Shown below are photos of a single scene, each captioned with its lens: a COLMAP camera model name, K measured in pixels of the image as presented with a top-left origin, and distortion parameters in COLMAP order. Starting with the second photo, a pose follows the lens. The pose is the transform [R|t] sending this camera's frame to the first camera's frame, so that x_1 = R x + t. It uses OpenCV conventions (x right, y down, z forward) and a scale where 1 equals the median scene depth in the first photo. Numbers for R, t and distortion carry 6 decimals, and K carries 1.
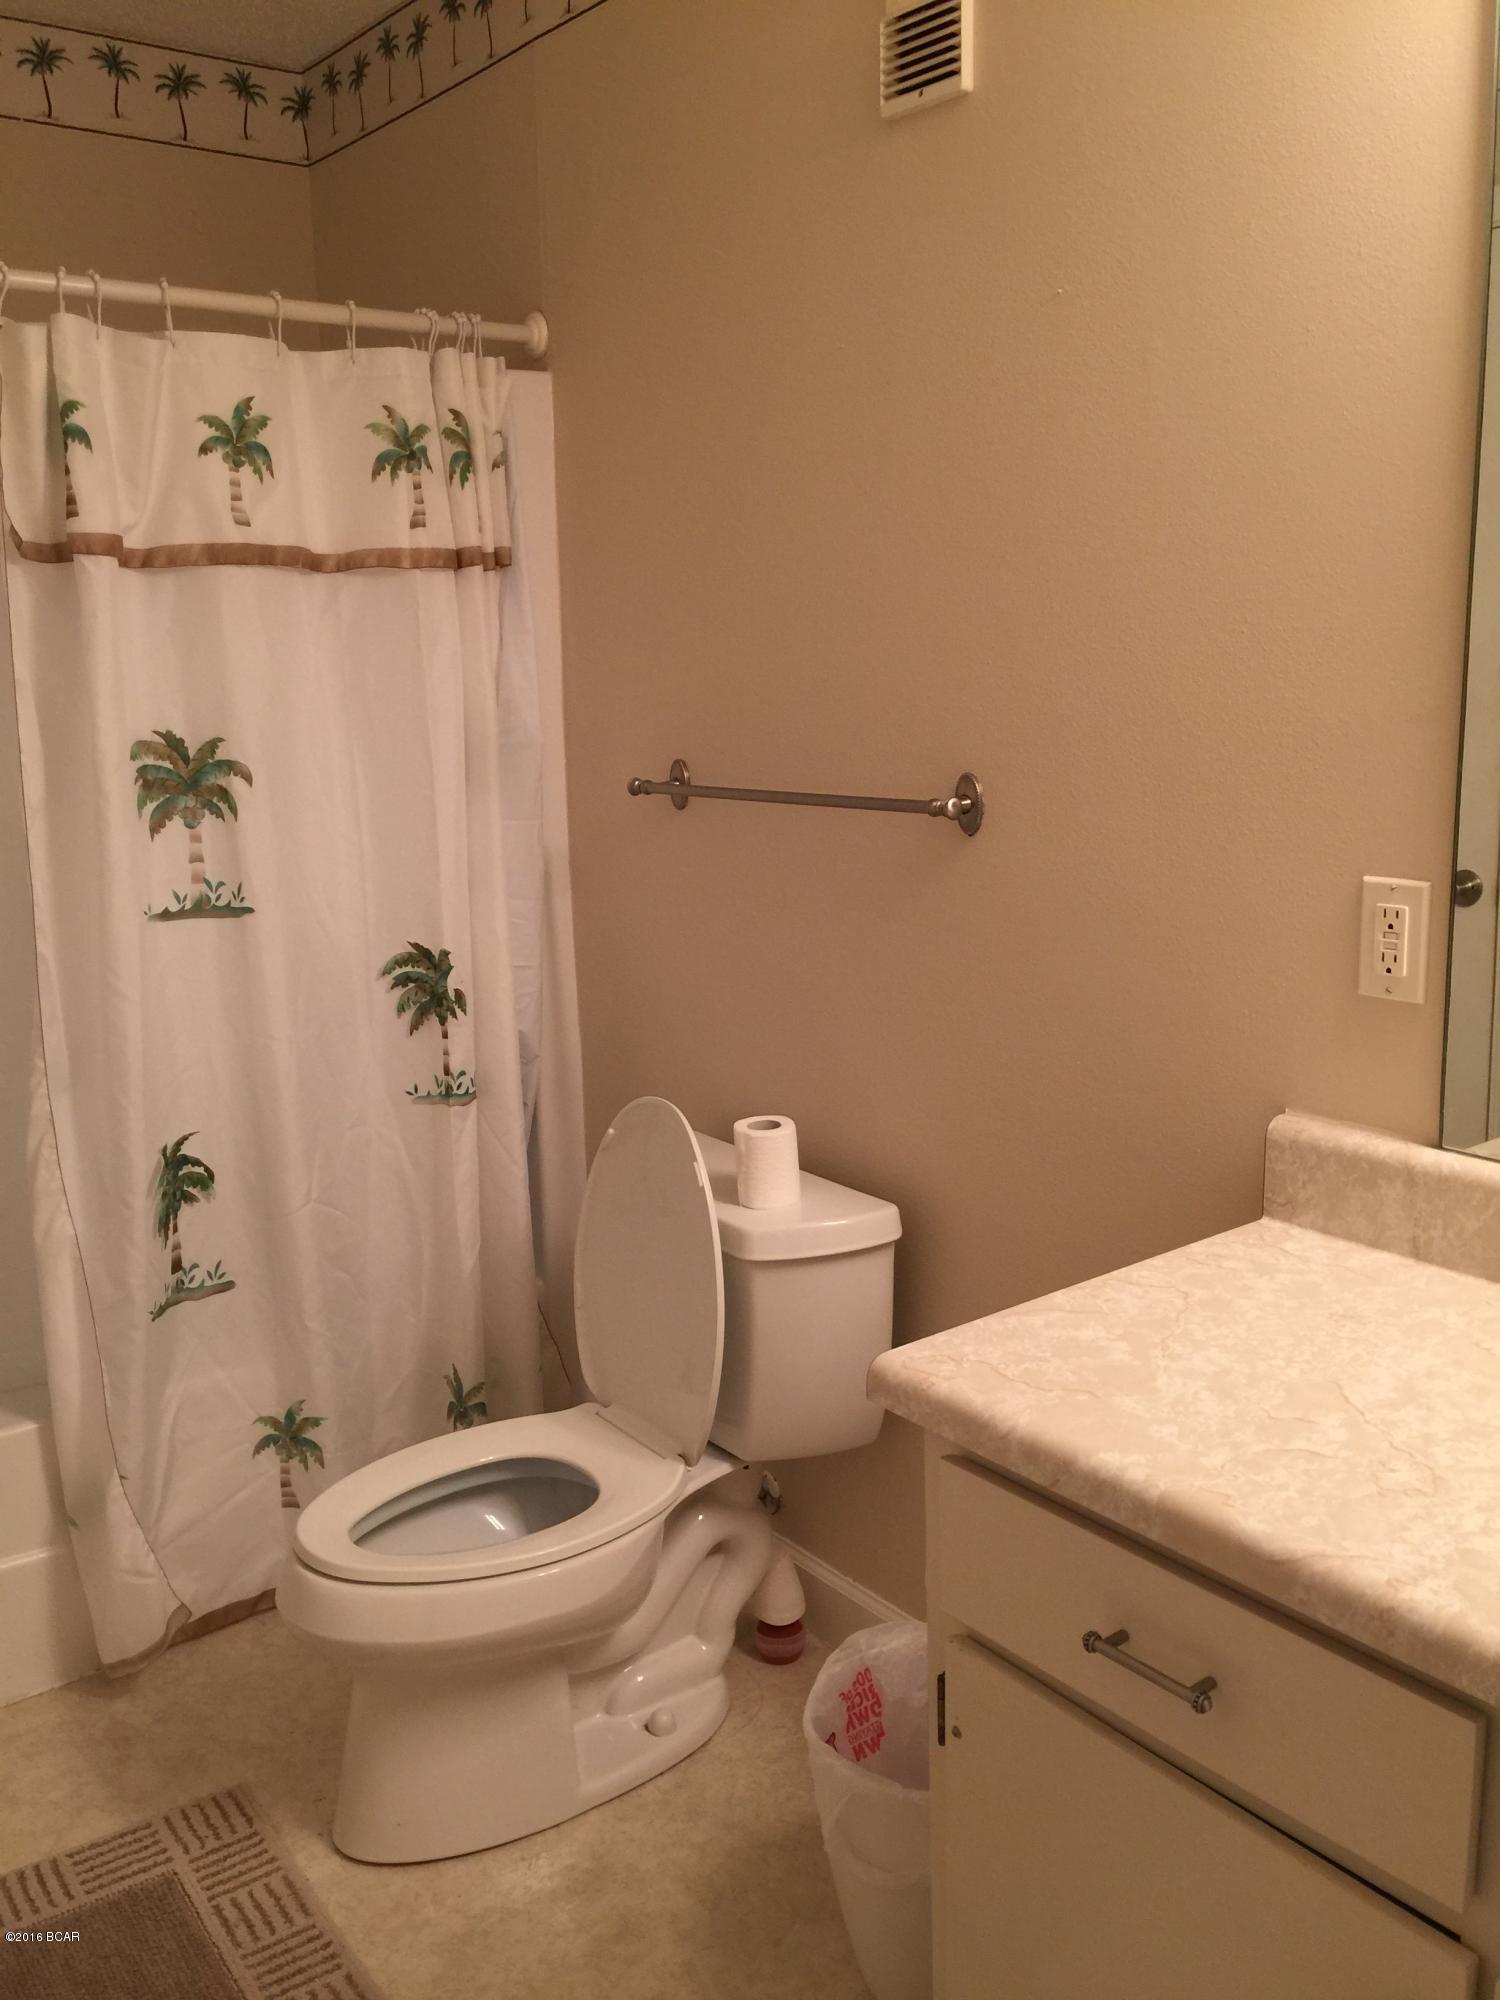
lens RADIAL K [[1701.5, 0, 738.9], [0, 1701.5, 1005.1], [0, 0, 1]] dist [0.070861, -0.108469]
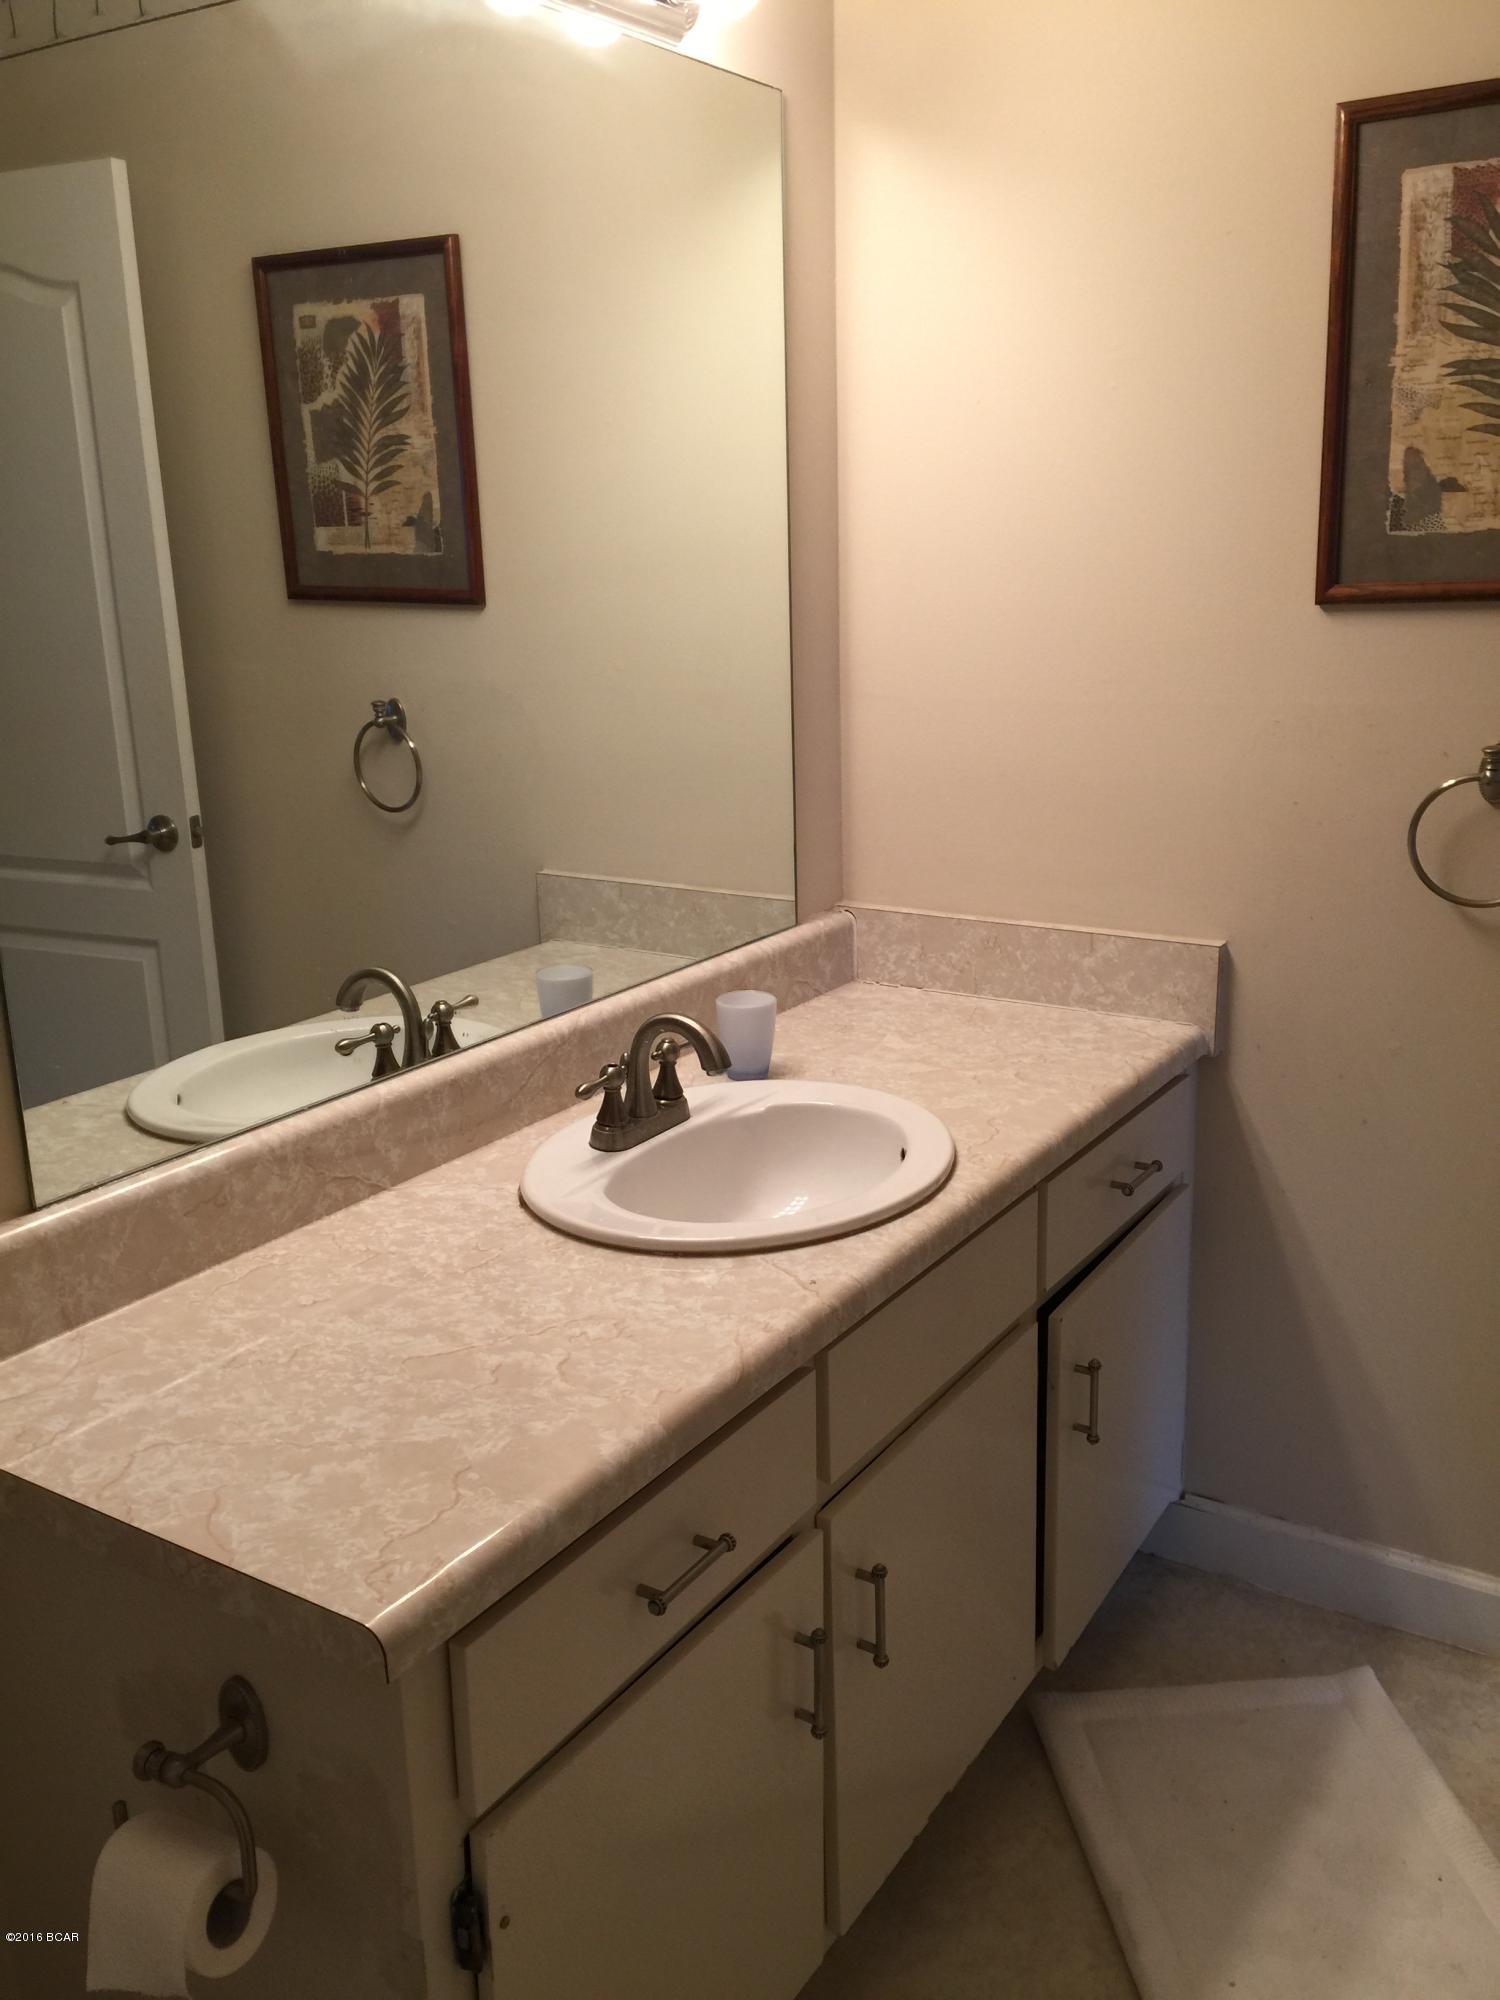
lens RADIAL K [[1701.5, 0, 760.8], [0, 1701.5, 998.4], [0, 0, 1]] dist [0.070861, -0.108469]
pose [[-0.329922, -0.211639, 0.919978, -0.637713], [0.221760, 0.929898, 0.293448, -0.243272], [-0.917591, 0.300829, -0.259861, 1.010962]]
